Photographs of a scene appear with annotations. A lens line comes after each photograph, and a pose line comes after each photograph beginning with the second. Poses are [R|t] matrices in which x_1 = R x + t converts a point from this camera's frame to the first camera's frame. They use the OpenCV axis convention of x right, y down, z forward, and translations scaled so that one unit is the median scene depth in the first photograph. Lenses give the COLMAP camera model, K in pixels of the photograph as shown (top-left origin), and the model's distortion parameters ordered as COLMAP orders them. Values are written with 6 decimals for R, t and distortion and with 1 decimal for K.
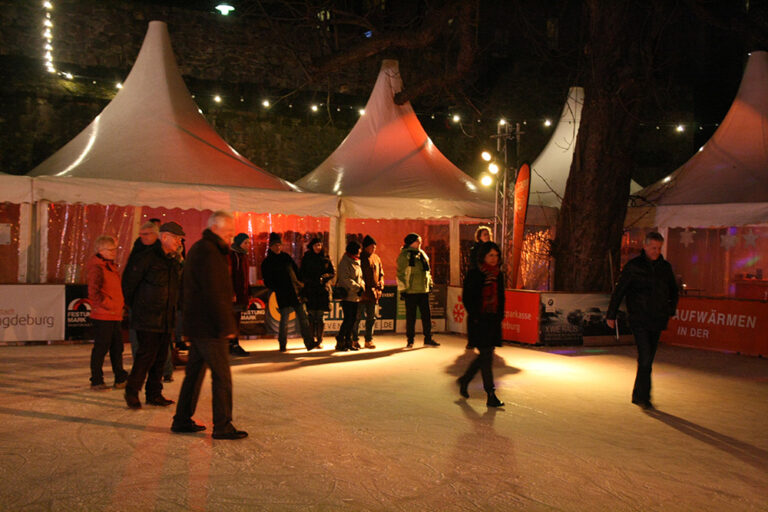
lens RADIAL K [[952.9, 0, 384.0], [0, 952.9, 256.0], [0, 0, 1]] dist [0.004622, 0.011842]
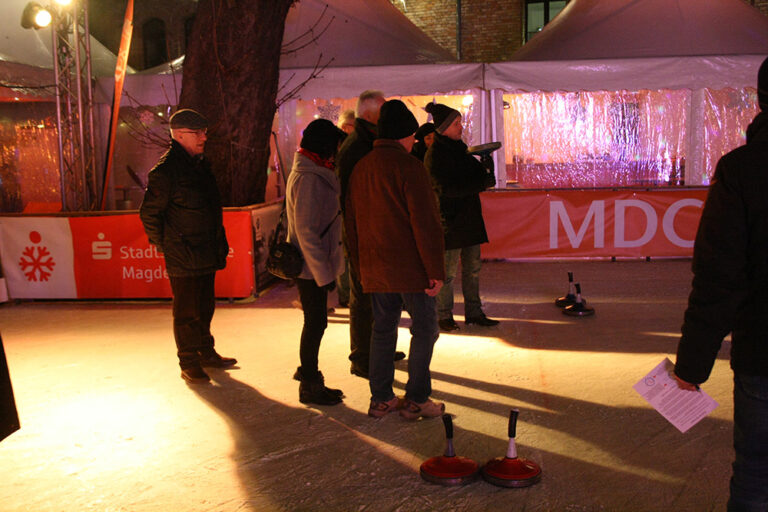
lens RADIAL K [[875.6, 0, 383.1], [0, 875.6, 274.7], [0, 0, 1]] dist [-0.068016, 0.030749]
pose [[0.596841, -0.157881, 0.786673, -0.202687], [0.052072, 0.986004, 0.158380, -0.002197], [-0.800668, -0.053564, 0.596709, 0.567655]]
